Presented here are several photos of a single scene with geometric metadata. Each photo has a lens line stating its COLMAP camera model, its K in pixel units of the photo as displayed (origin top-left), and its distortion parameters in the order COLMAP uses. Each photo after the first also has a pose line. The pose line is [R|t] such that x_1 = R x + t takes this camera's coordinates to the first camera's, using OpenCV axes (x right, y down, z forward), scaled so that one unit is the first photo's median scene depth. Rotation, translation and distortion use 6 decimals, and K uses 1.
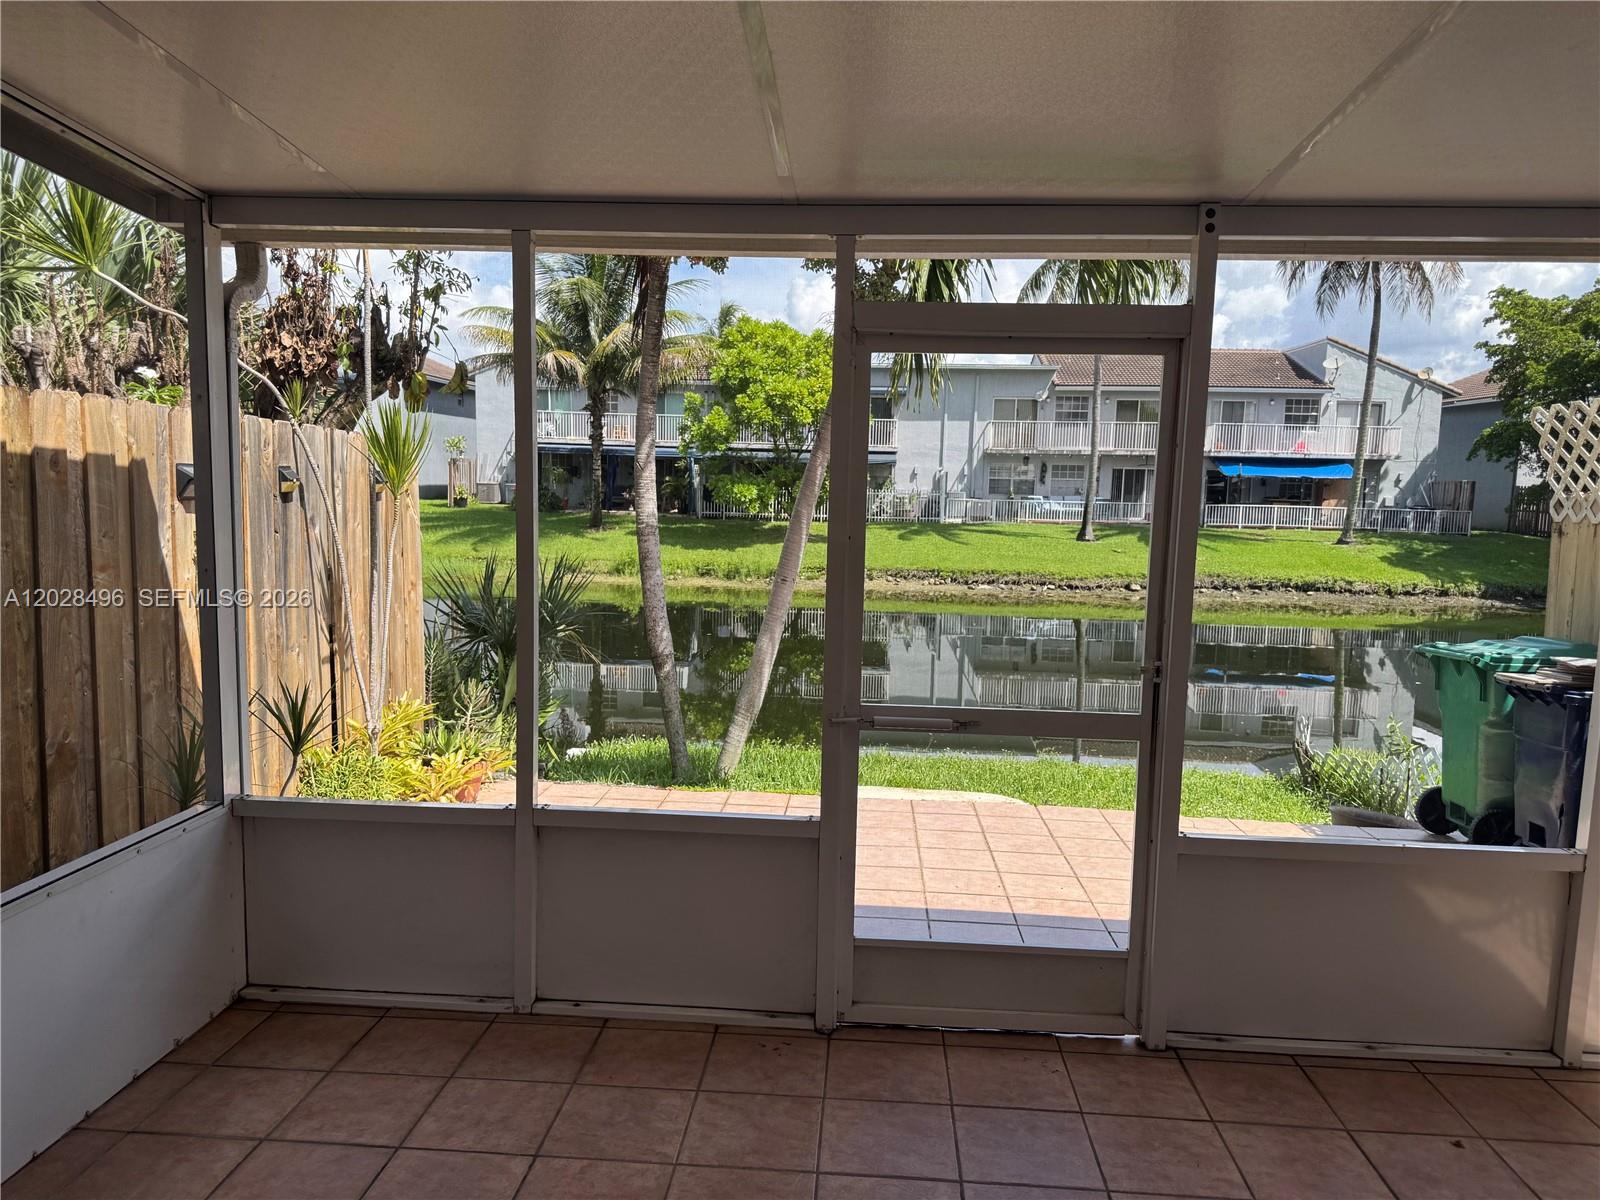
lens RADIAL K [[1123.6, 0, 814.1], [0, 1123.6, 604.4], [0, 0, 1]] dist [0.048003, -0.024102]
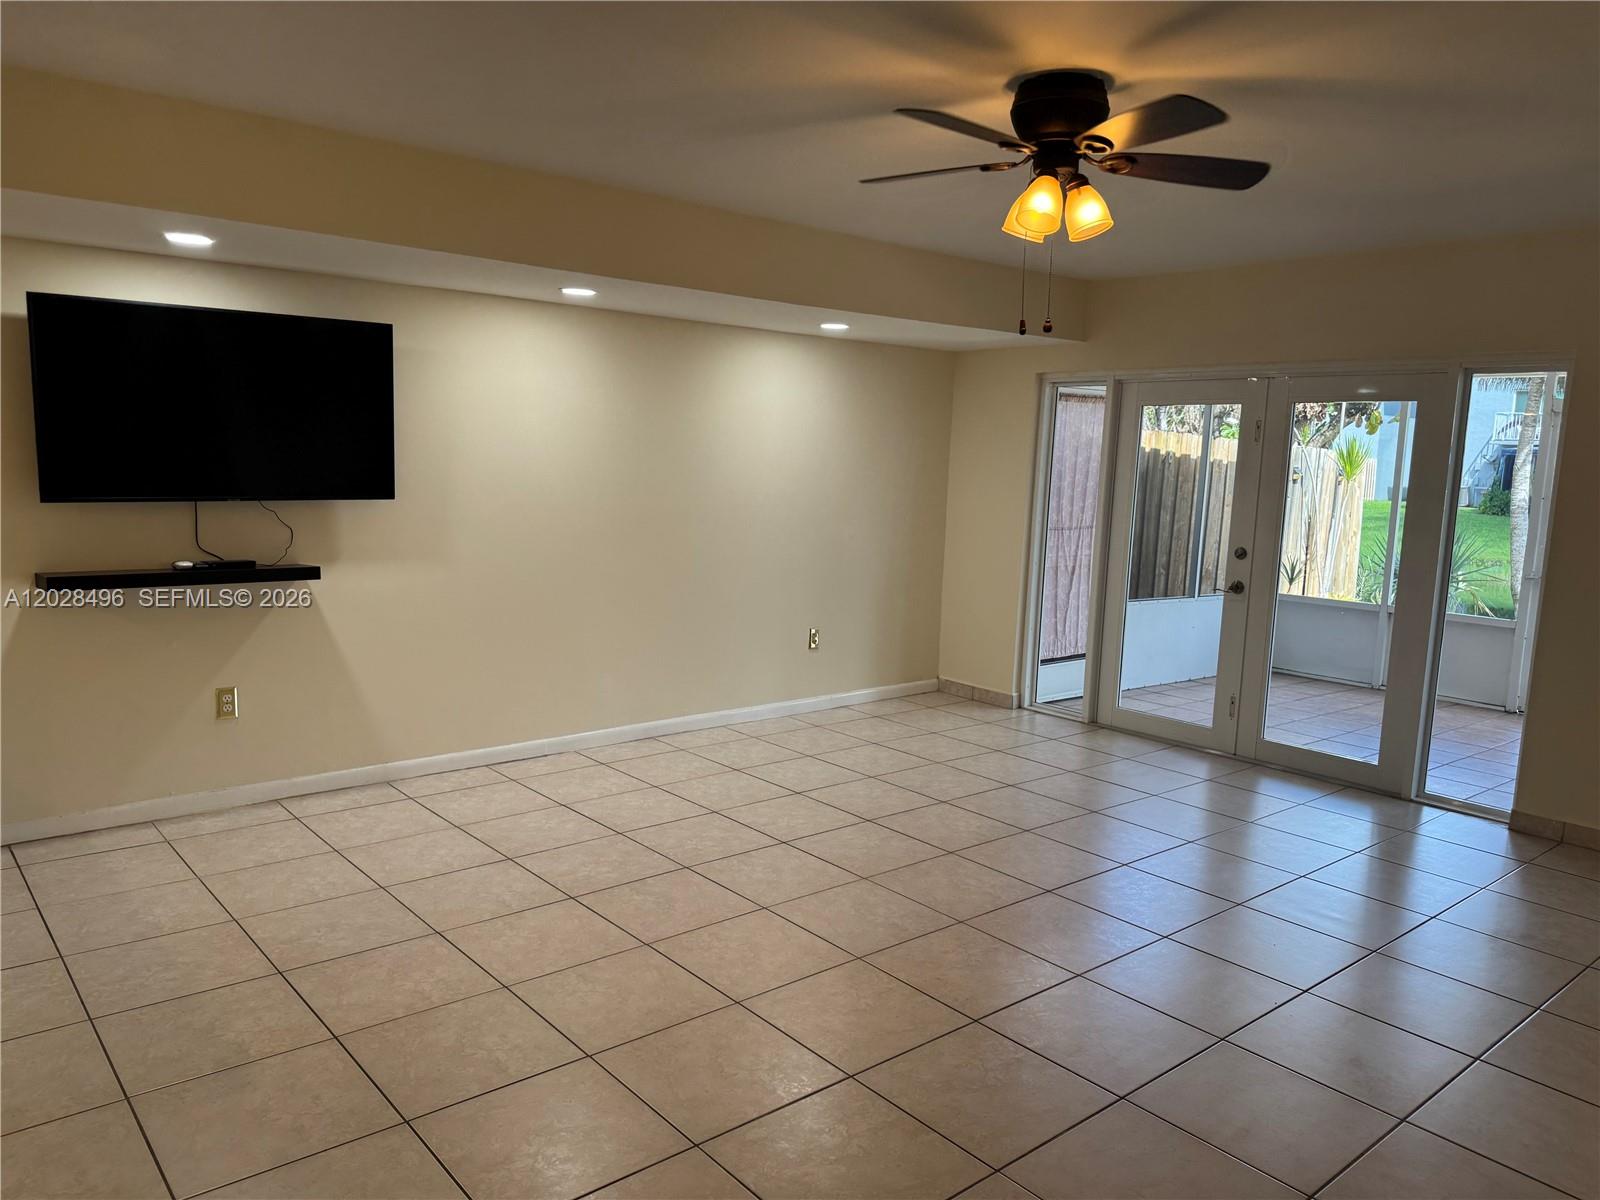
lens RADIAL K [[1123.6, 0, 811.4], [0, 1123.6, 600.1], [0, 0, 1]] dist [0.048003, -0.024102]
pose [[0.691984, 0.093118, -0.715883, 0.064874], [-0.098009, 0.994583, 0.034633, 0.020558], [0.715229, 0.046198, 0.697361, -0.161627]]
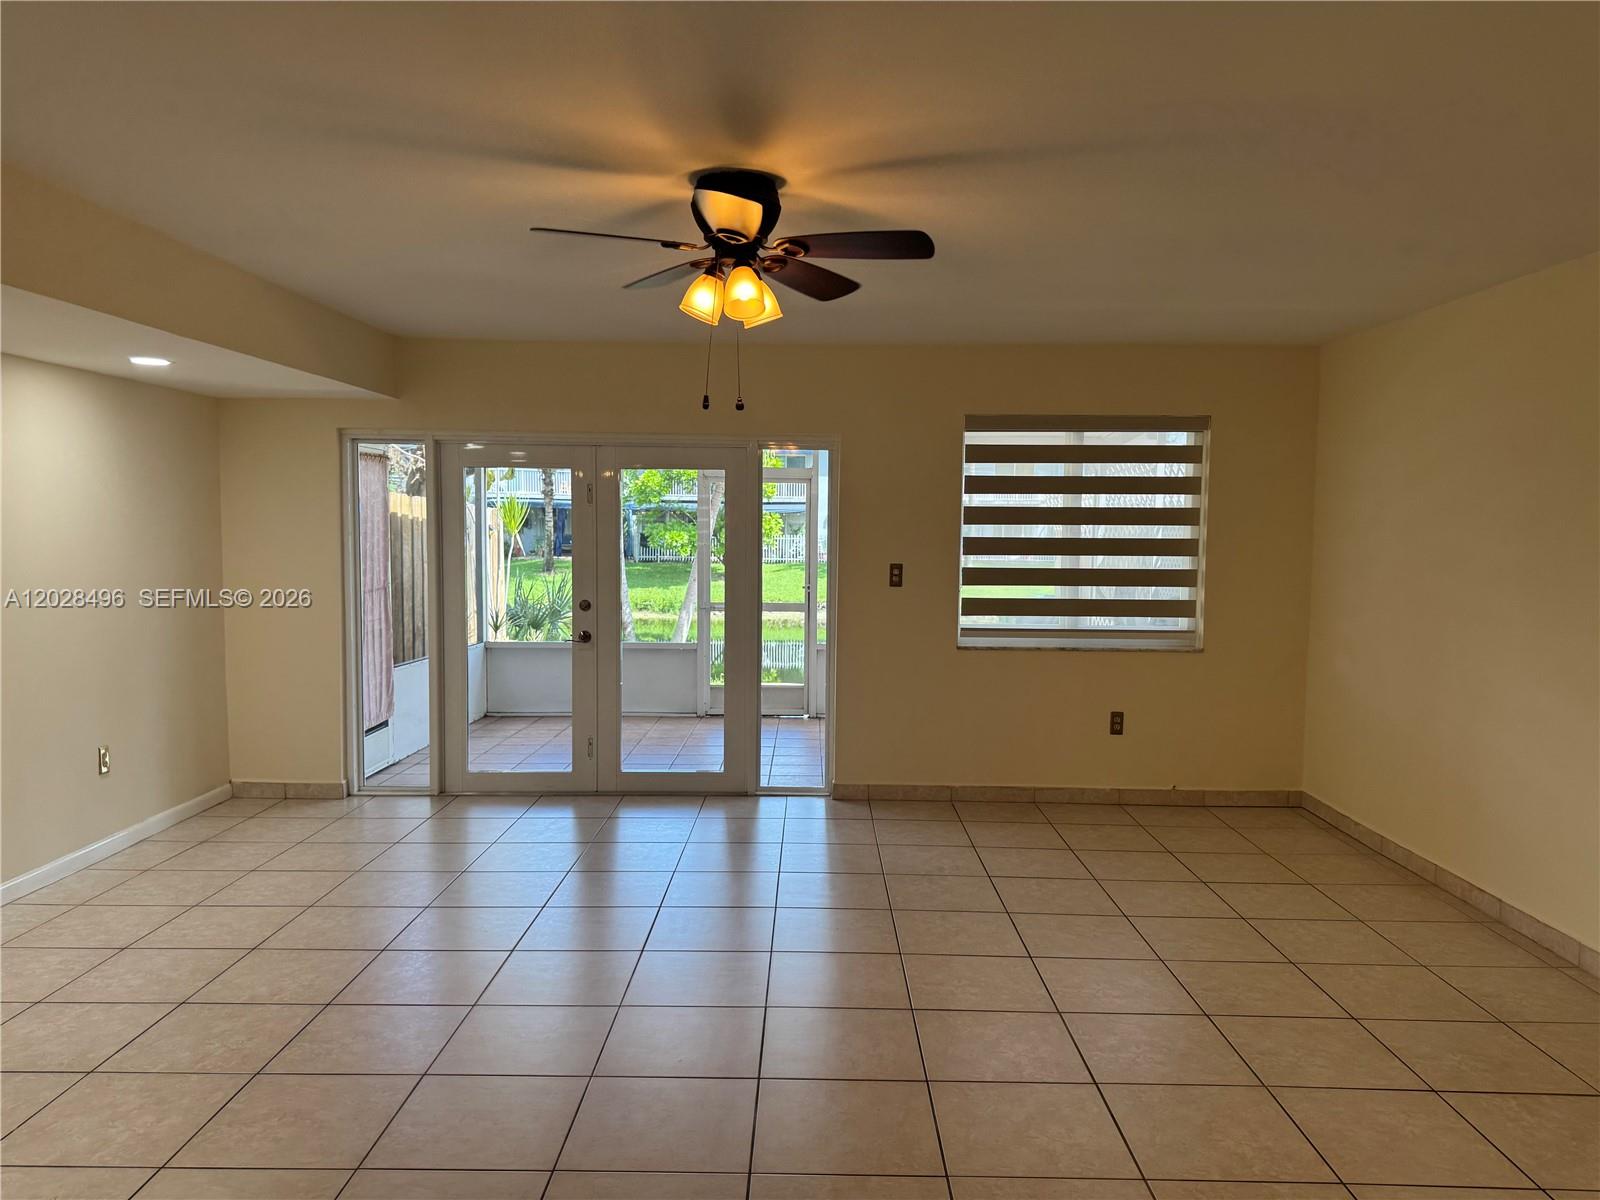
lens RADIAL K [[1123.6, 0, 810.3], [0, 1123.6, 606.6], [0, 0, 1]] dist [0.048003, -0.024102]
pose [[0.998374, -0.018017, 0.054072, 0.013616], [0.020155, 0.999026, -0.039262, 0.021269], [-0.053312, 0.040288, 0.997765, -0.181354]]
